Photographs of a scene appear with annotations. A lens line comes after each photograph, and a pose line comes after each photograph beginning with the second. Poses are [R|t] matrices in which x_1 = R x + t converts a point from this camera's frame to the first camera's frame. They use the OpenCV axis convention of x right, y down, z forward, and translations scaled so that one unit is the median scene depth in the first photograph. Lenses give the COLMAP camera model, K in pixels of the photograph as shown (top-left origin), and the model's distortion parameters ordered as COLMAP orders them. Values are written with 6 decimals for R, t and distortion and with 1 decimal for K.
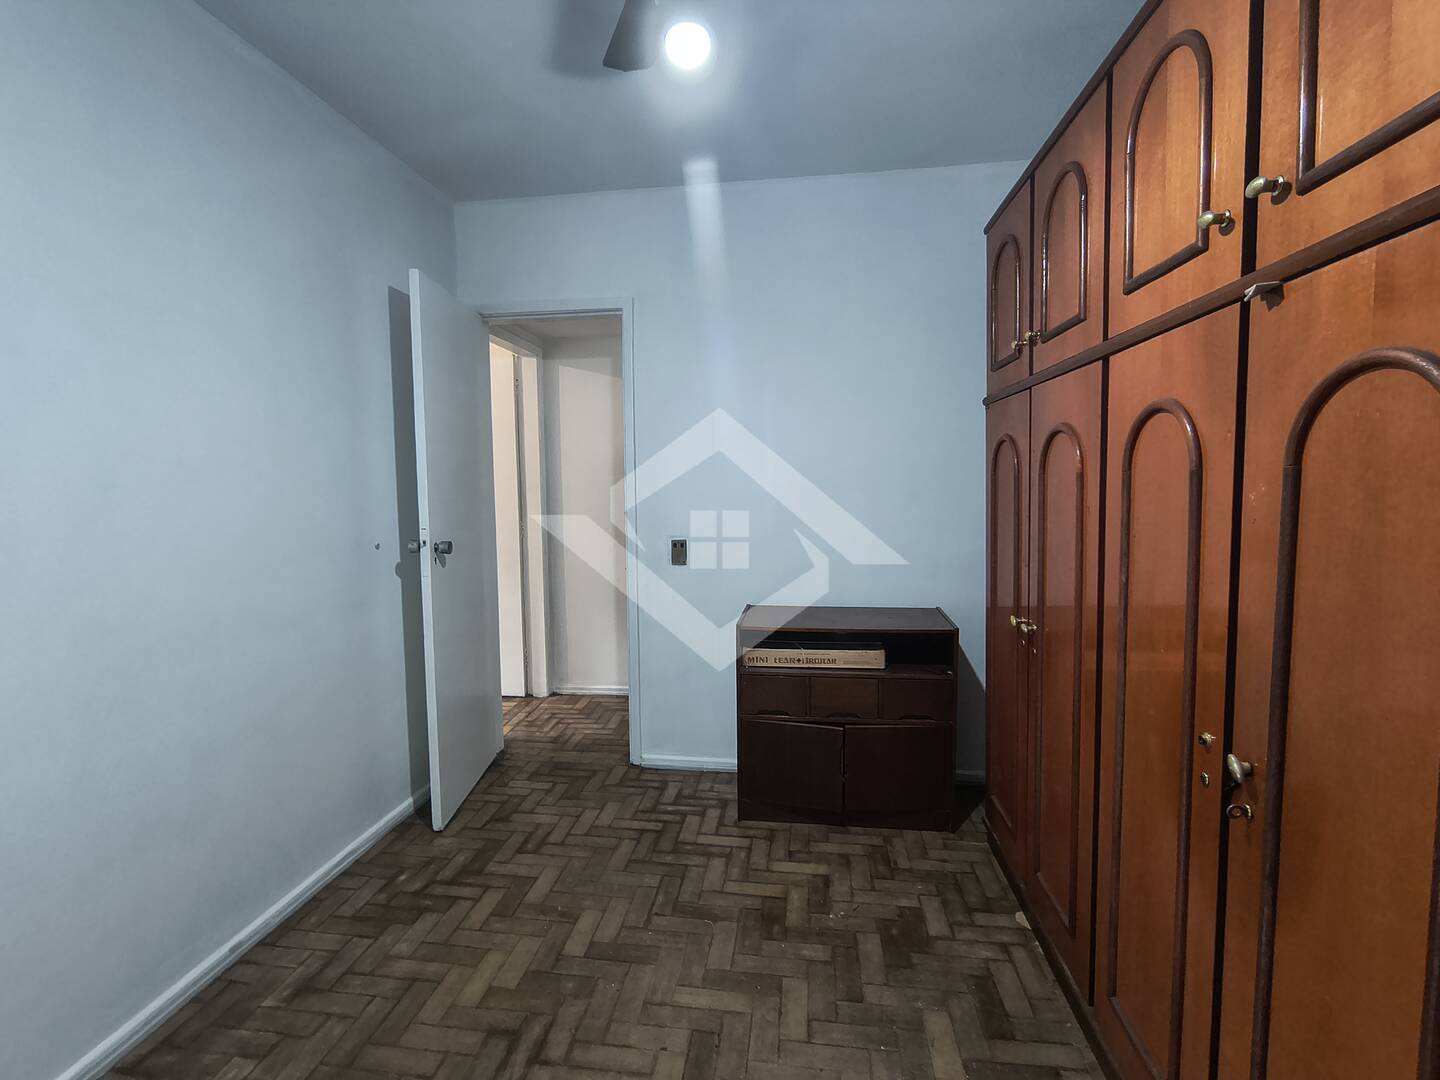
lens RADIAL K [[675.9, 0, 710.9], [0, 675.9, 524.8], [0, 0, 1]] dist [-0.004163, 0.002345]
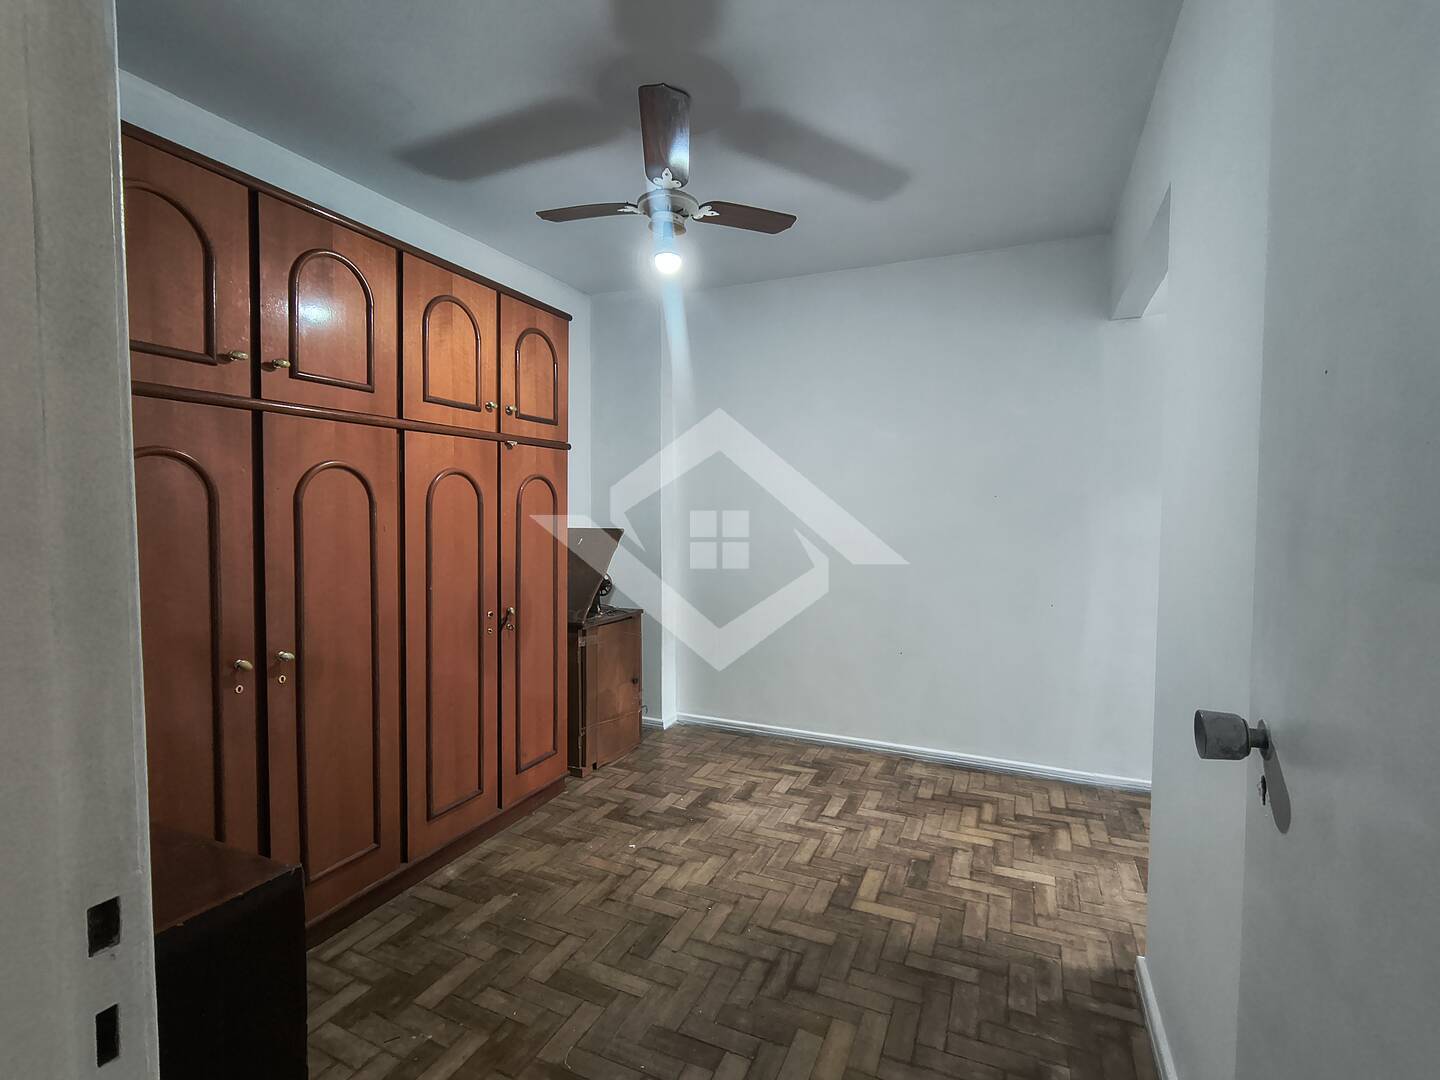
lens RADIAL K [[675.9, 0, 719.2], [0, 675.9, 538.6], [0, 0, 1]] dist [-0.004163, 0.002345]
pose [[-0.961864, -0.003862, 0.273502, -0.421018], [0.024298, 0.994741, 0.099501, -0.104273], [-0.272447, 0.102352, -0.956711, 1.790409]]
